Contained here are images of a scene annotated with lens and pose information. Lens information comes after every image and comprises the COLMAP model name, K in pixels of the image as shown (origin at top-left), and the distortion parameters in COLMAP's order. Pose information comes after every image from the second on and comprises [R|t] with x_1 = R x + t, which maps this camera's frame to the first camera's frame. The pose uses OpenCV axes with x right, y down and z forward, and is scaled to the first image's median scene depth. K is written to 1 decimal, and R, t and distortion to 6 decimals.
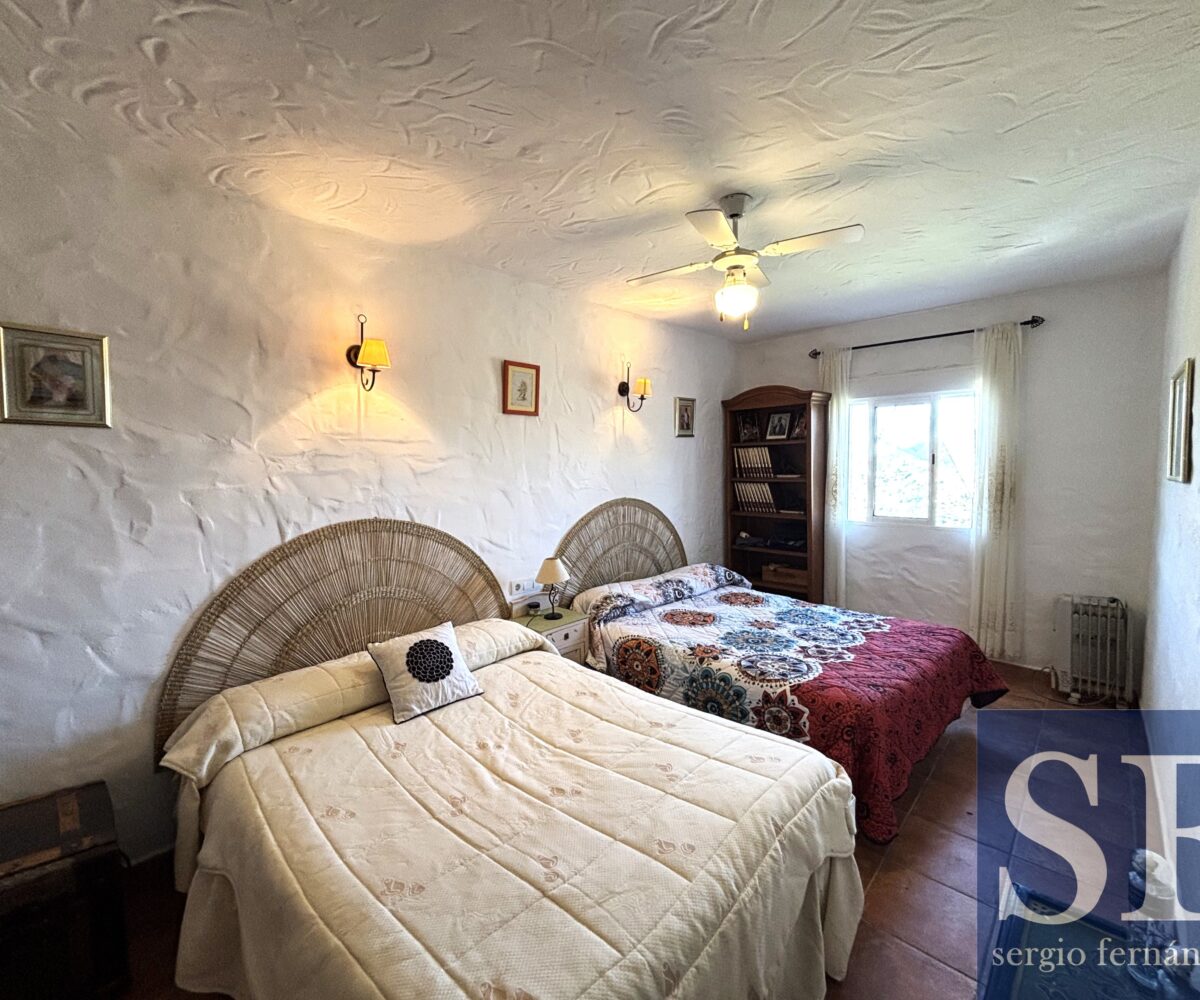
lens RADIAL K [[537.2, 0, 600.0], [0, 537.2, 500.0], [0, 0, 1]] dist [-0.002175, 0.006410]
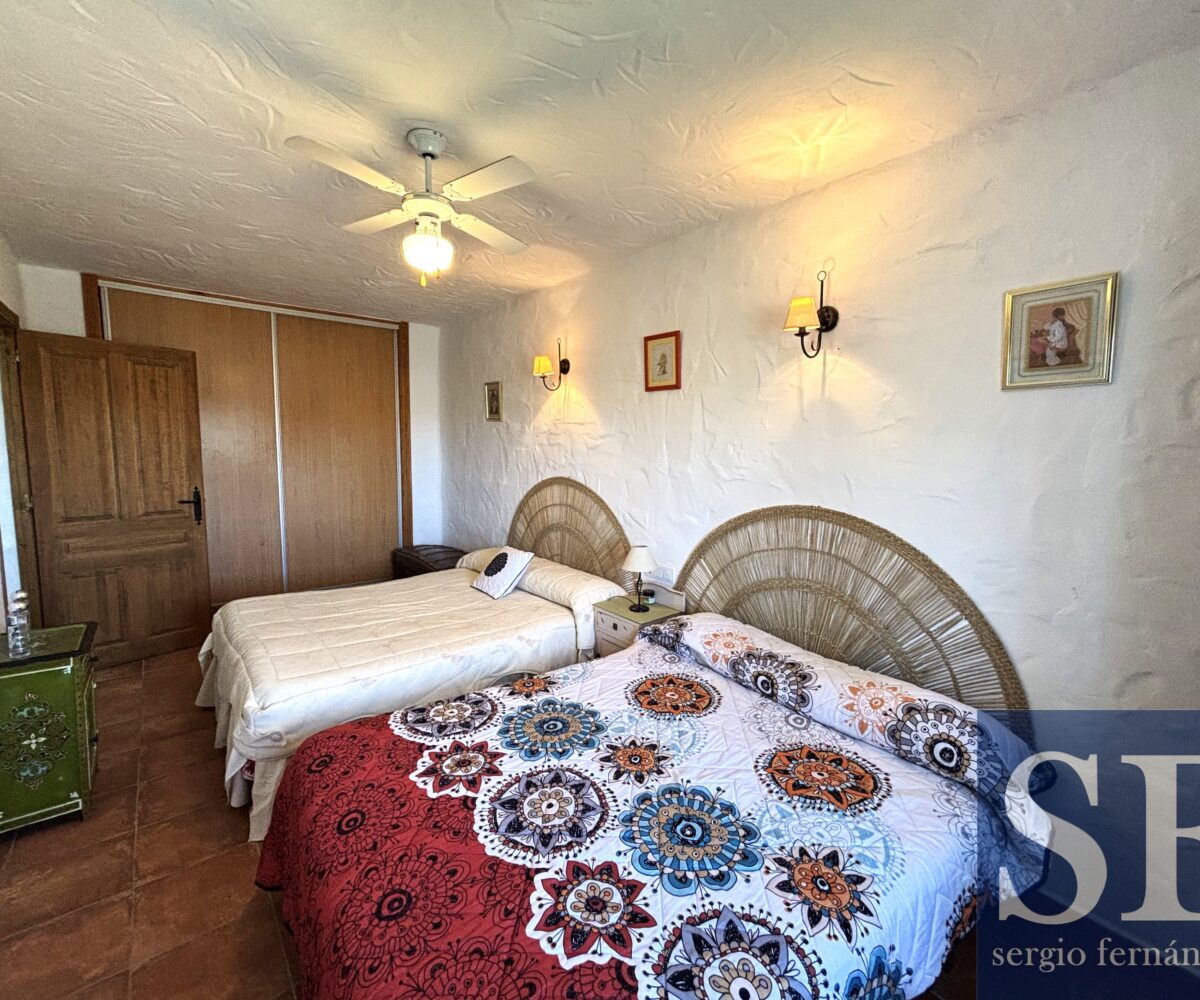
lens RADIAL K [[537.2, 0, 600.0], [0, 537.2, 500.0], [0, 0, 1]] dist [-0.002175, 0.006410]
pose [[-0.114497, 0.088244, -0.989497, 0.815417], [-0.122506, 0.987190, 0.102214, -0.053029], [0.985841, 0.132922, -0.102220, 1.027963]]
